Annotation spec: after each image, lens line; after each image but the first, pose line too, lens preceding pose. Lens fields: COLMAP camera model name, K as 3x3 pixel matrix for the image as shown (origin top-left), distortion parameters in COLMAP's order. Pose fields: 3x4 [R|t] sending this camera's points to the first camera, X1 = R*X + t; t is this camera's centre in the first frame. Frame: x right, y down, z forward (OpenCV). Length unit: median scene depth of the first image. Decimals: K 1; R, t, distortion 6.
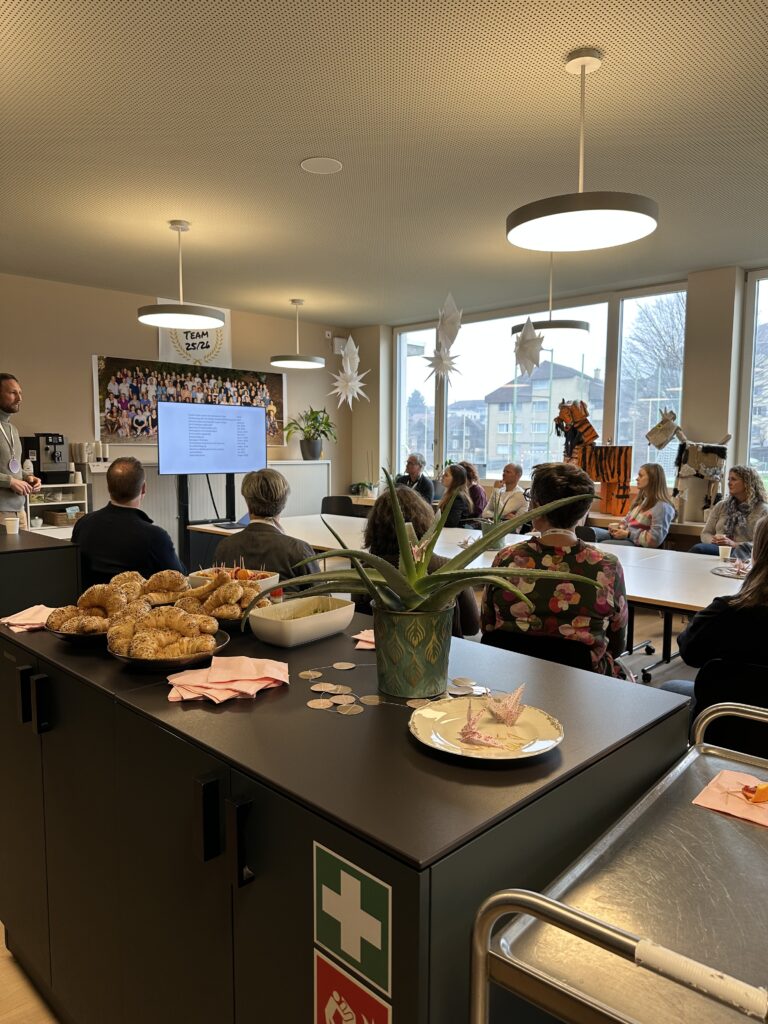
lens RADIAL K [[723.1, 0, 384.4], [0, 723.1, 512.4], [0, 0, 1]] dist [0.075689, -0.044015]
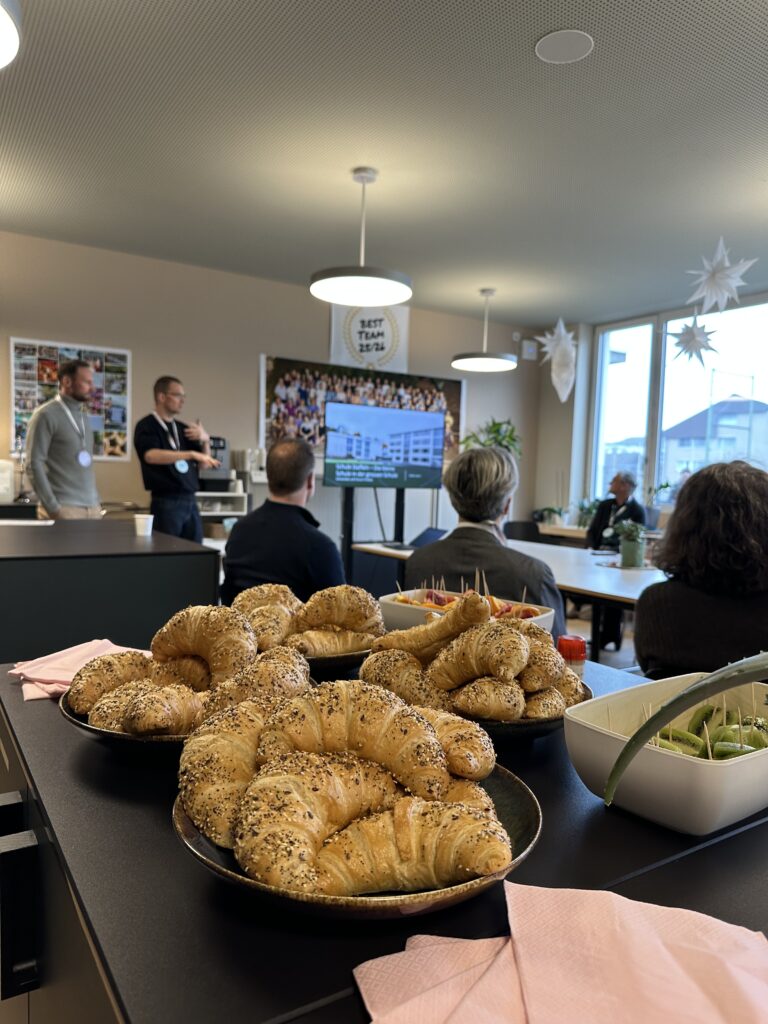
lens RADIAL K [[723.1, 0, 374.4], [0, 723.1, 519.9], [0, 0, 1]] dist [0.075689, -0.044015]
pose [[0.974022, 0.037629, -0.223304, -0.054324], [-0.046339, 0.998351, -0.033892, 0.016064], [0.221660, 0.043359, 0.974160, 0.168059]]
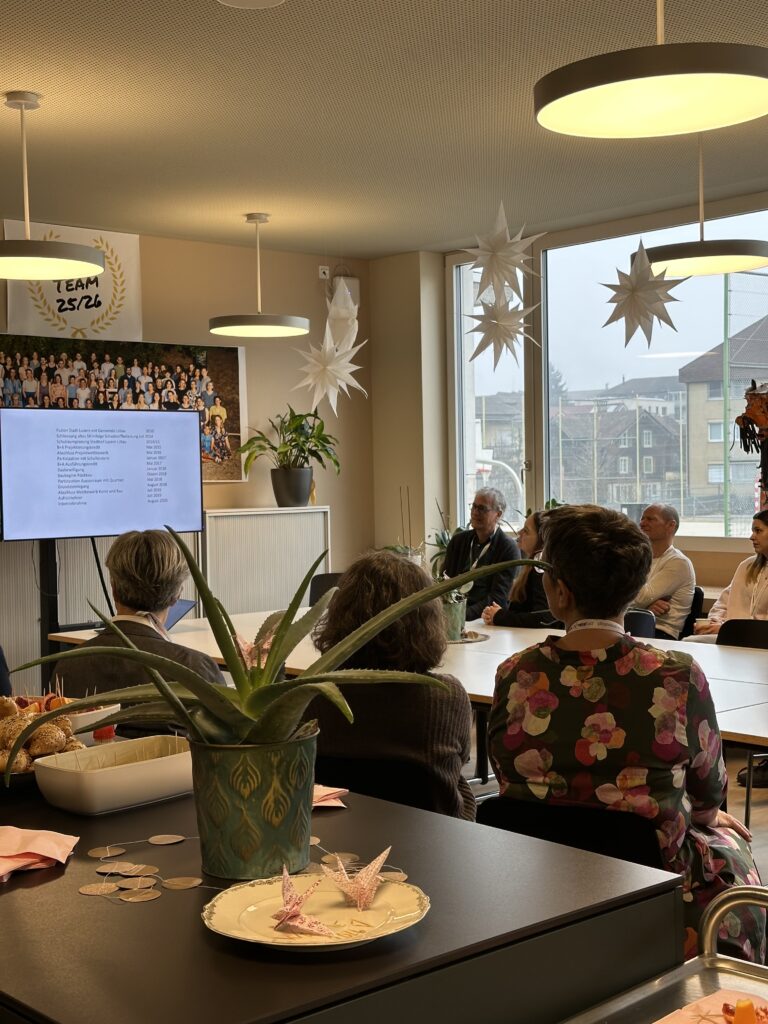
lens RADIAL K [[1437.8, 0, 391.6], [0, 1437.8, 510.8], [0, 0, 1]] dist [0.122202, 0.000000]
pose [[0.997448, -0.023555, -0.067398, 0.056149], [0.019117, 0.997652, -0.065759, 0.003048], [0.068788, 0.064302, 0.995557, -0.064725]]
